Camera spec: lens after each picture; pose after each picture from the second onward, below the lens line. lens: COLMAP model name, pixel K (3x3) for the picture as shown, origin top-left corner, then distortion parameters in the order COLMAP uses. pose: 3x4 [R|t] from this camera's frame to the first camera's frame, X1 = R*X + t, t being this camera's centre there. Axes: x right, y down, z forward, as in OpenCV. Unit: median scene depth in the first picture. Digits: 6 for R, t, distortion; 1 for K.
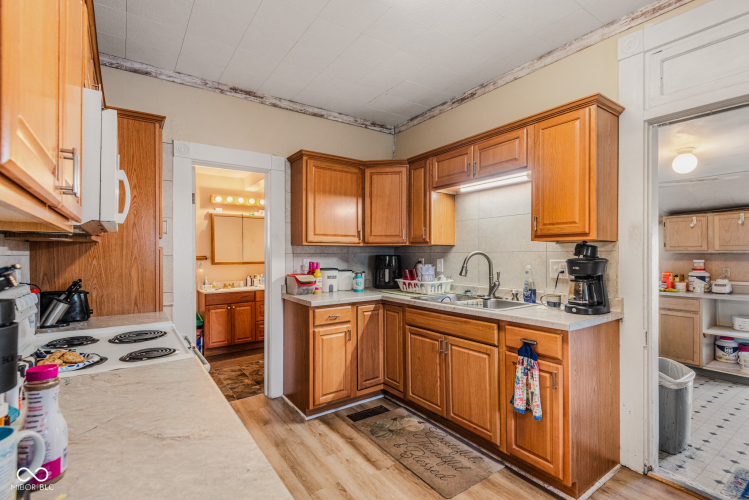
lens RADIAL K [[347.2, 0, 374.5], [0, 347.2, 250.0], [0, 0, 1]] dist [-0.003323, -0.001012]
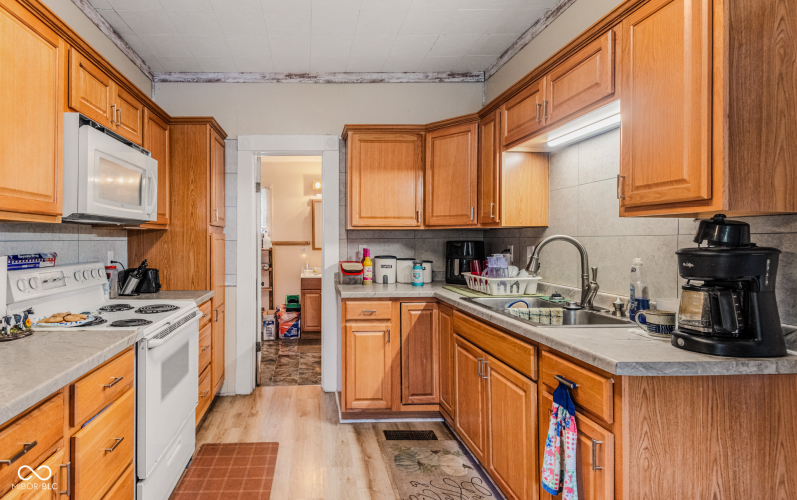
lens RADIAL K [[409.1, 0, 397.6], [0, 409.1, 235.9], [0, 0, 1]] dist [0.000264, -0.000108]
pose [[0.823529, -0.005869, -0.567244, 0.498528], [0.006491, 0.999979, -0.000923, 0.003870], [0.567237, -0.002922, 0.823550, 0.192583]]
